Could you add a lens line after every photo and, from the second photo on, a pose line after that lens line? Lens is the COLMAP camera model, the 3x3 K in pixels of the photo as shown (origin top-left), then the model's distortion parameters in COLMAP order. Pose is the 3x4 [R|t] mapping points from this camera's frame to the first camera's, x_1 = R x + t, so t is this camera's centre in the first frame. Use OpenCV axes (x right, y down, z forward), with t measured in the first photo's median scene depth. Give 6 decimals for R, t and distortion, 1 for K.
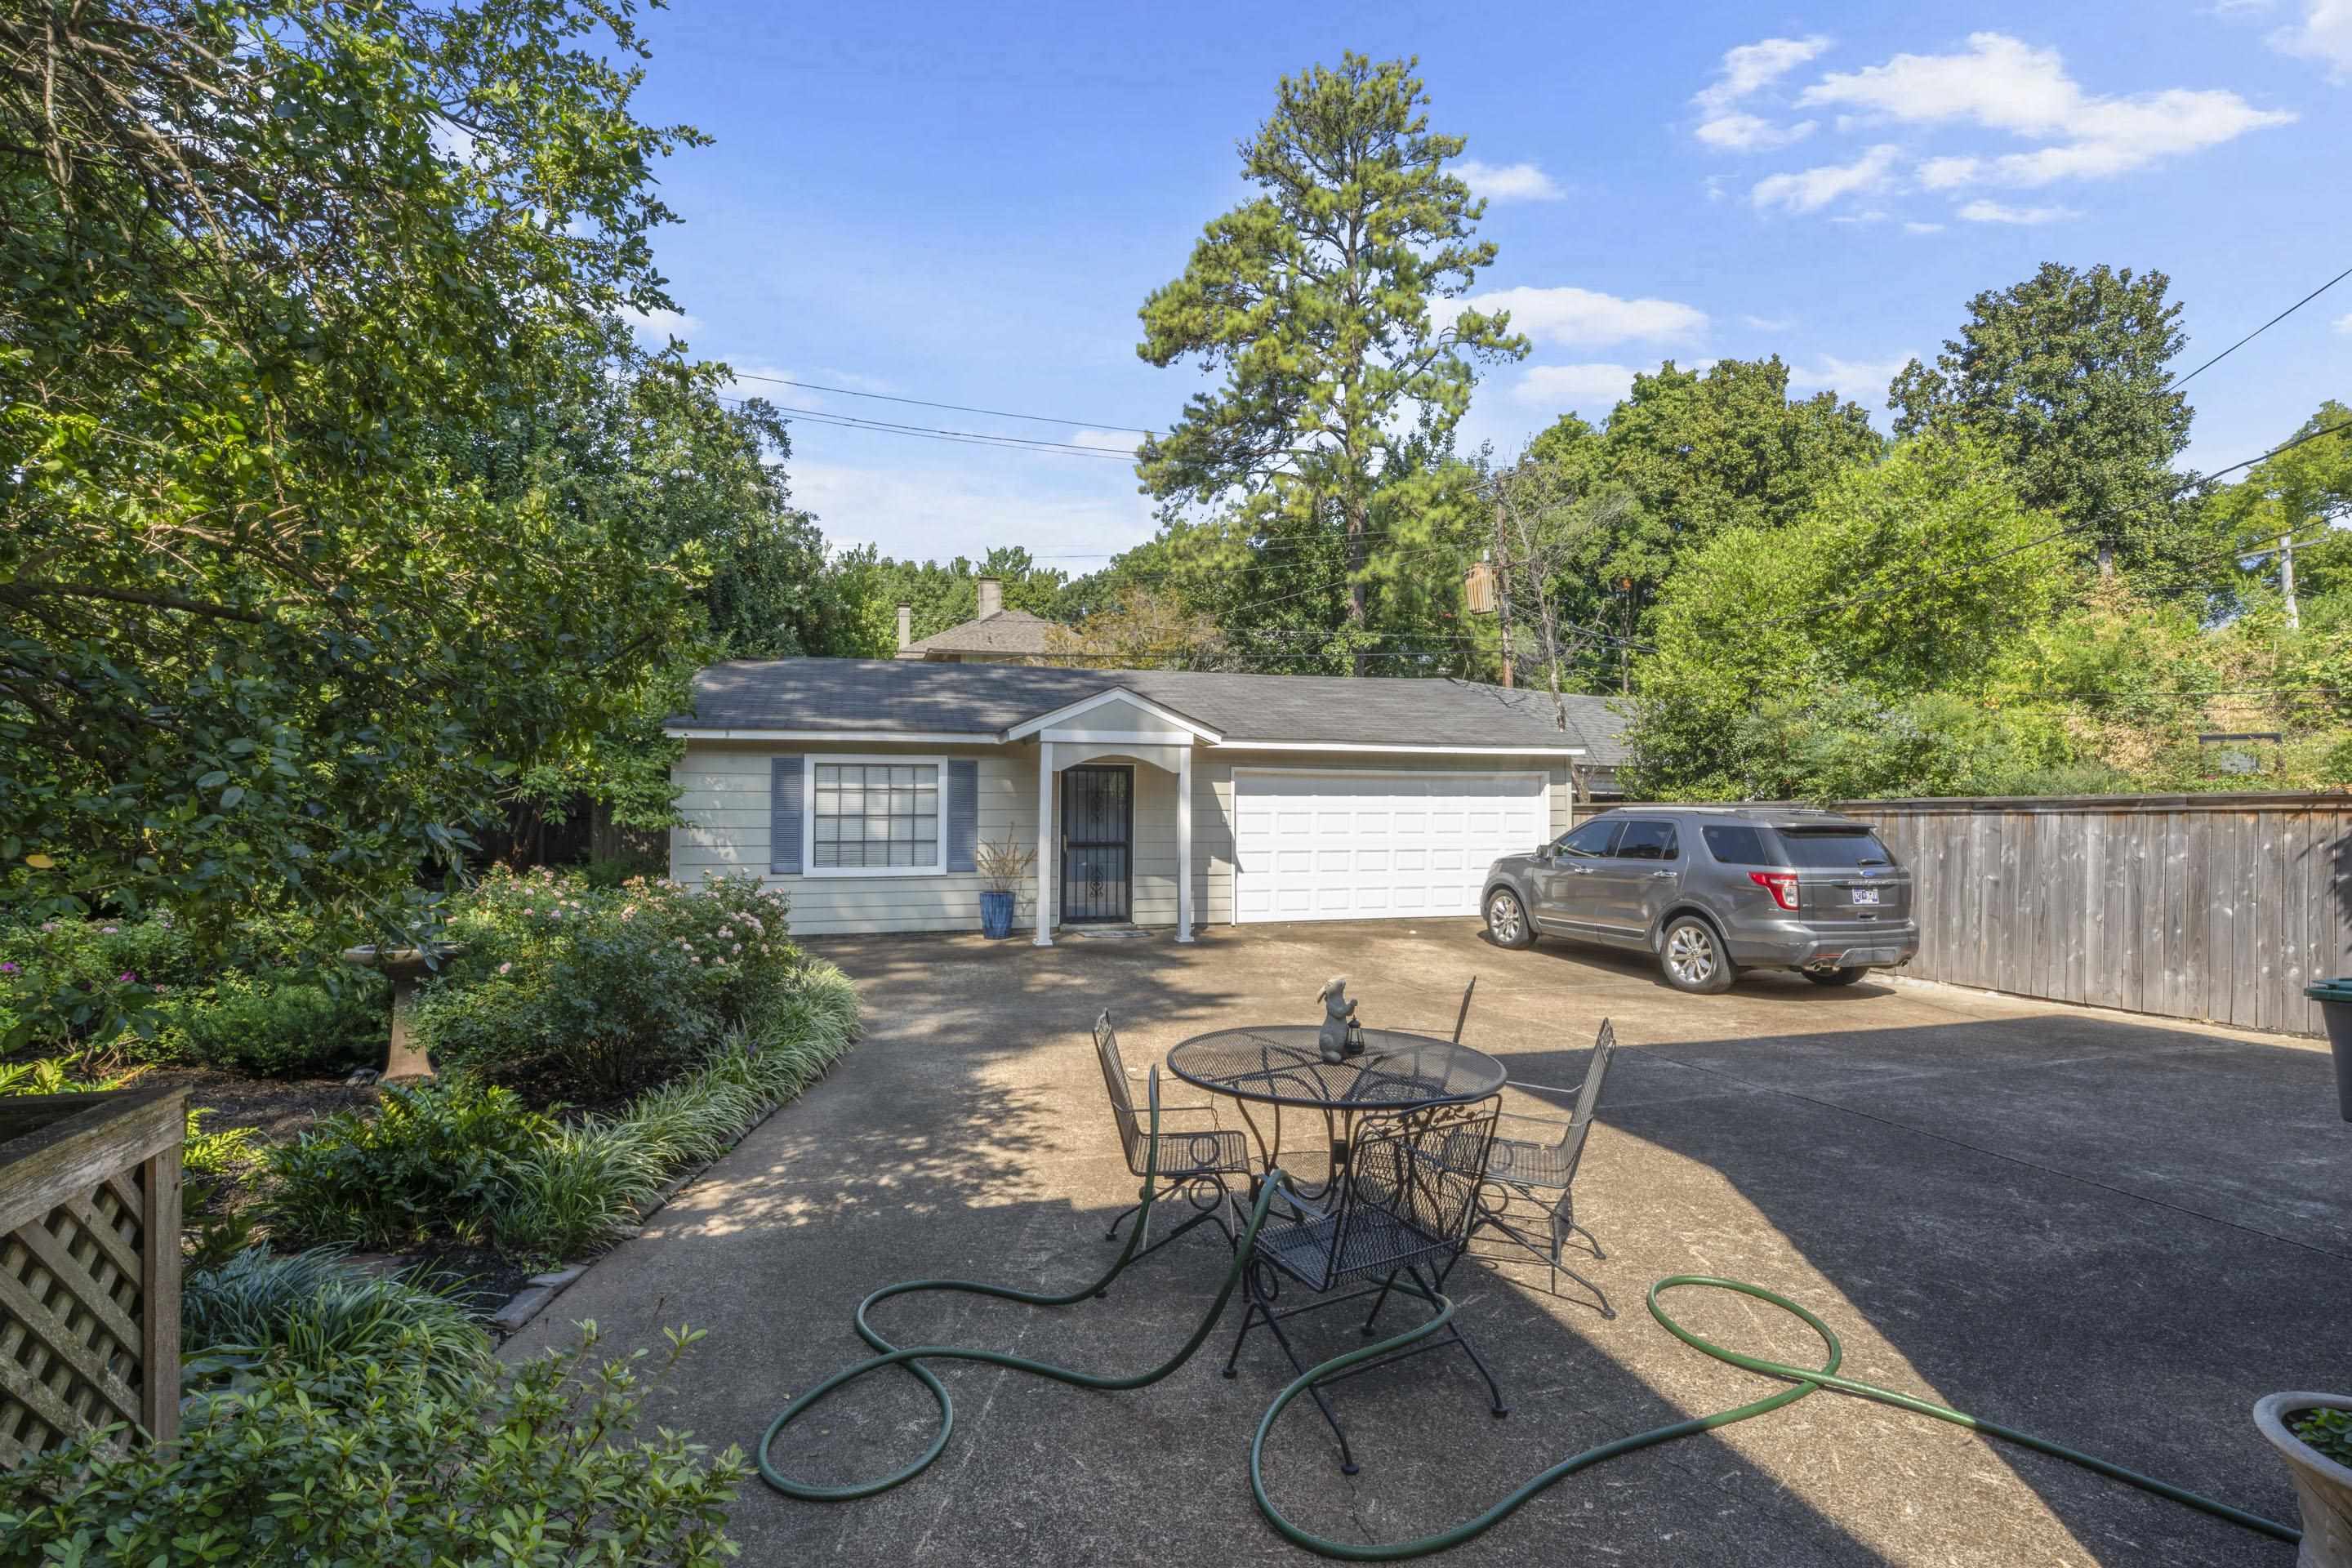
lens RADIAL K [[1097.8, 0, 1176.0], [0, 1097.8, 784.0], [0, 0, 1]] dist [-0.001799, 0.000025]
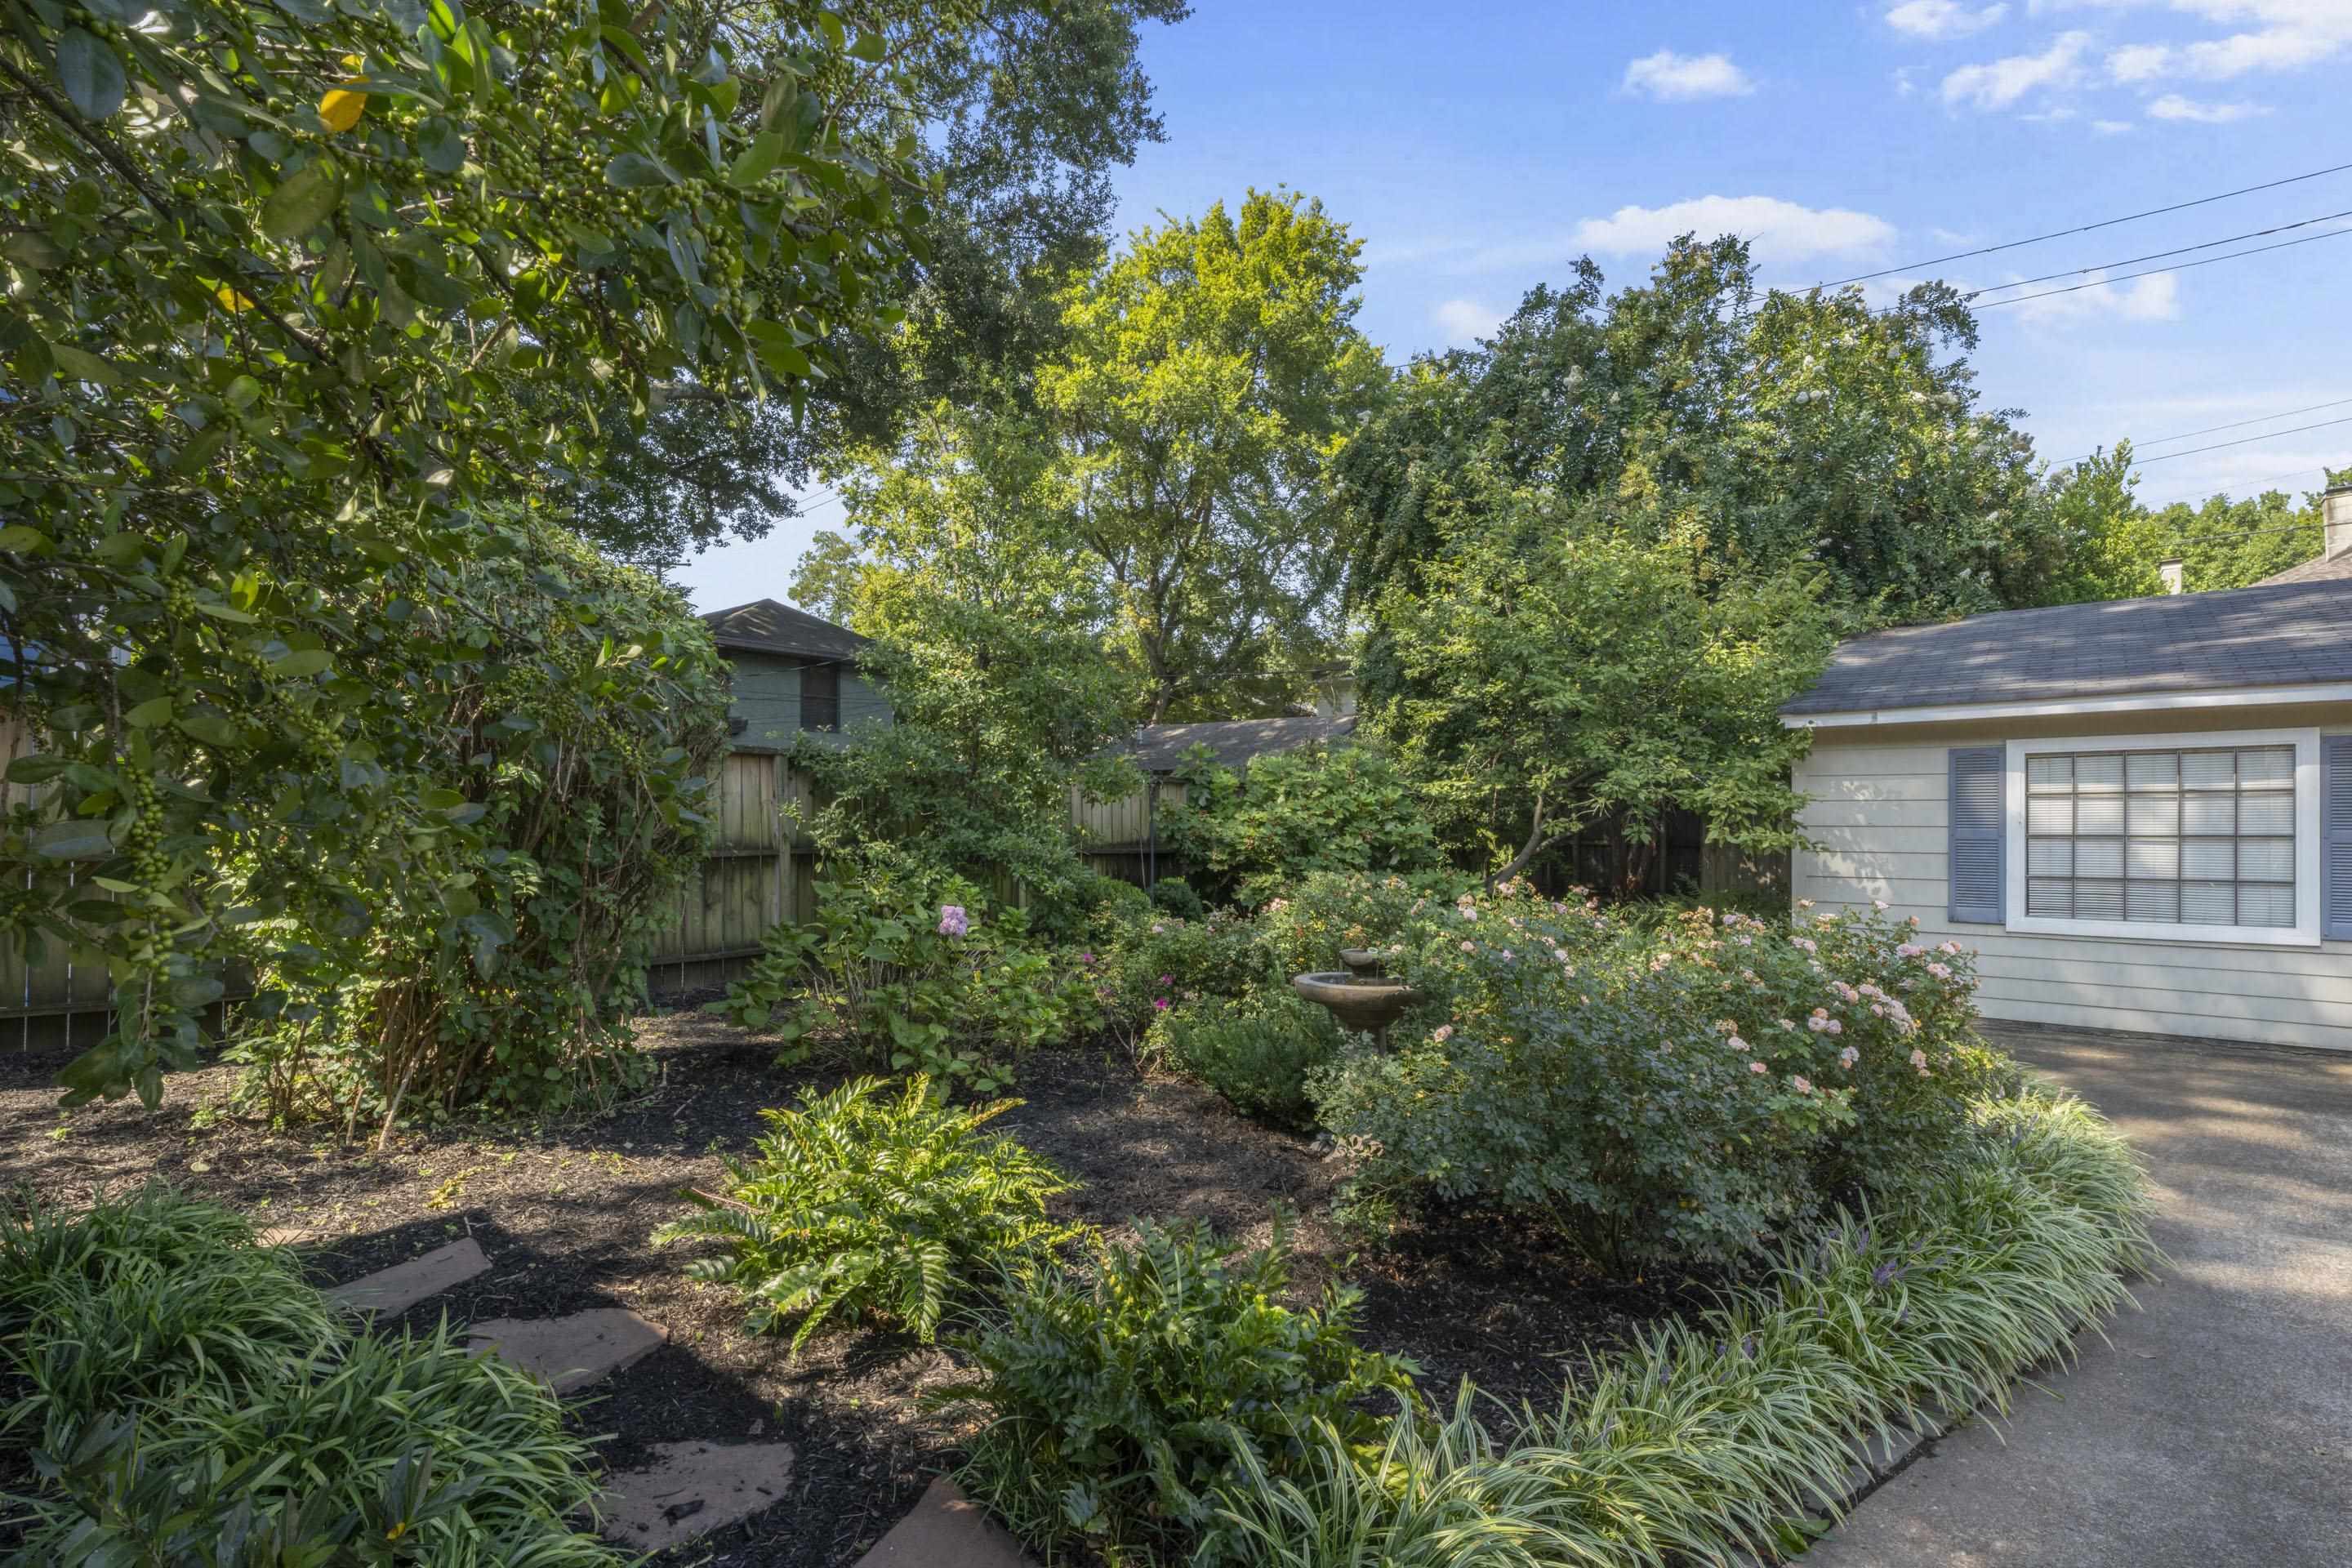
lens RADIAL K [[1090.2, 0, 1173.1], [0, 1090.2, 820.2], [0, 0, 1]] dist [-0.001441, 0.000494]
pose [[0.557358, -0.010721, -0.830203, -0.078599], [0.006072, 0.999943, -0.008836, 0.022078], [0.830250, -0.000116, 0.557391, 0.231633]]
